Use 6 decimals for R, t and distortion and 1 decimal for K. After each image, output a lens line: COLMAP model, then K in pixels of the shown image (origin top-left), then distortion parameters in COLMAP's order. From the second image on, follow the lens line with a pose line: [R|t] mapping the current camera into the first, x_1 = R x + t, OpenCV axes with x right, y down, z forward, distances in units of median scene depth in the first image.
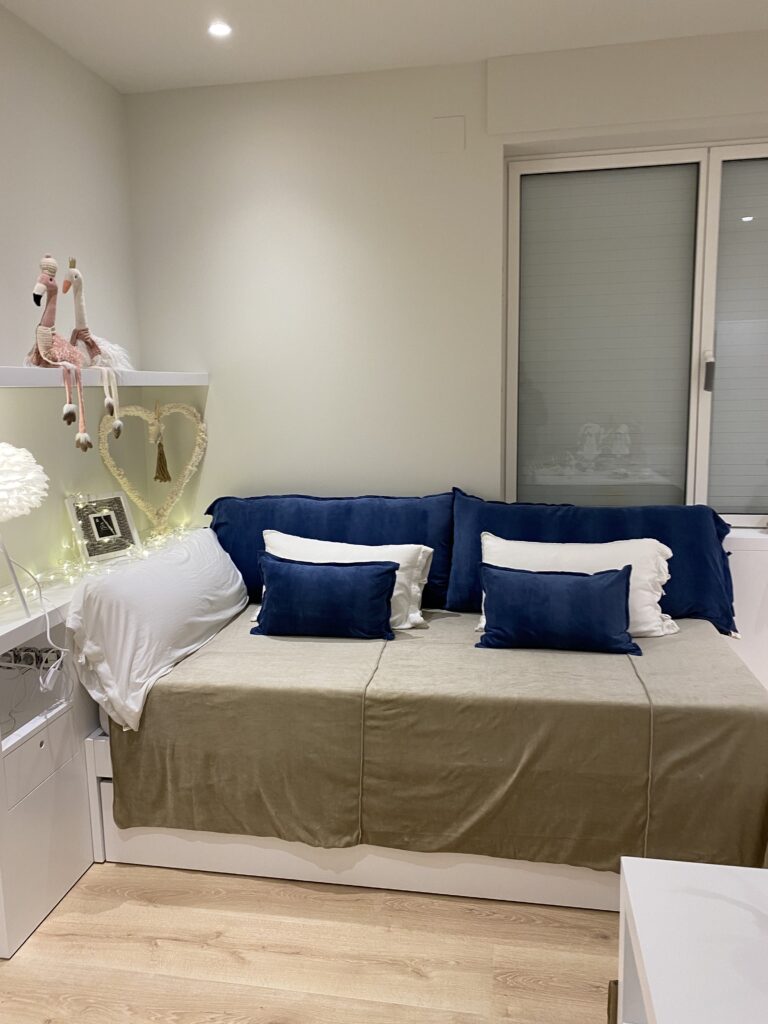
lens RADIAL K [[786.3, 0, 386.6], [0, 786.3, 516.7], [0, 0, 1]] dist [0.041900, -0.034911]
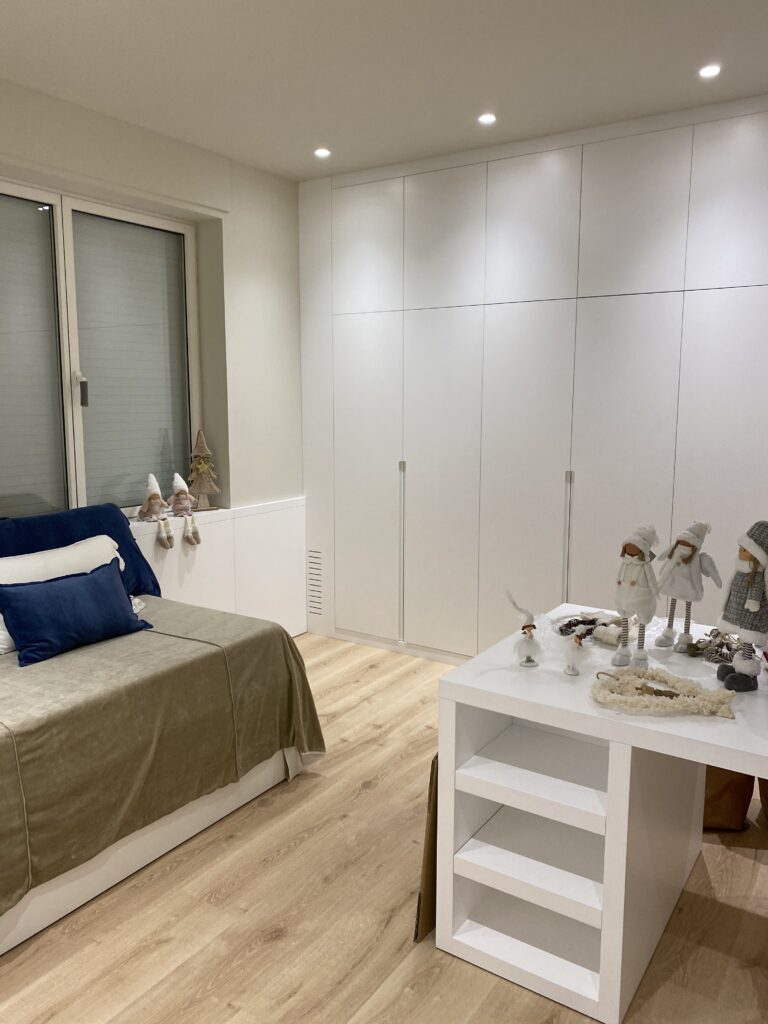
lens RADIAL K [[786.3, 0, 383.6], [0, 786.3, 507.1], [0, 0, 1]] dist [0.041900, -0.034911]
pose [[0.399056, -0.115251, 0.909654, -0.675137], [0.137998, 0.988318, 0.064679, -0.036752], [-0.906483, 0.099720, 0.410299, 0.195744]]
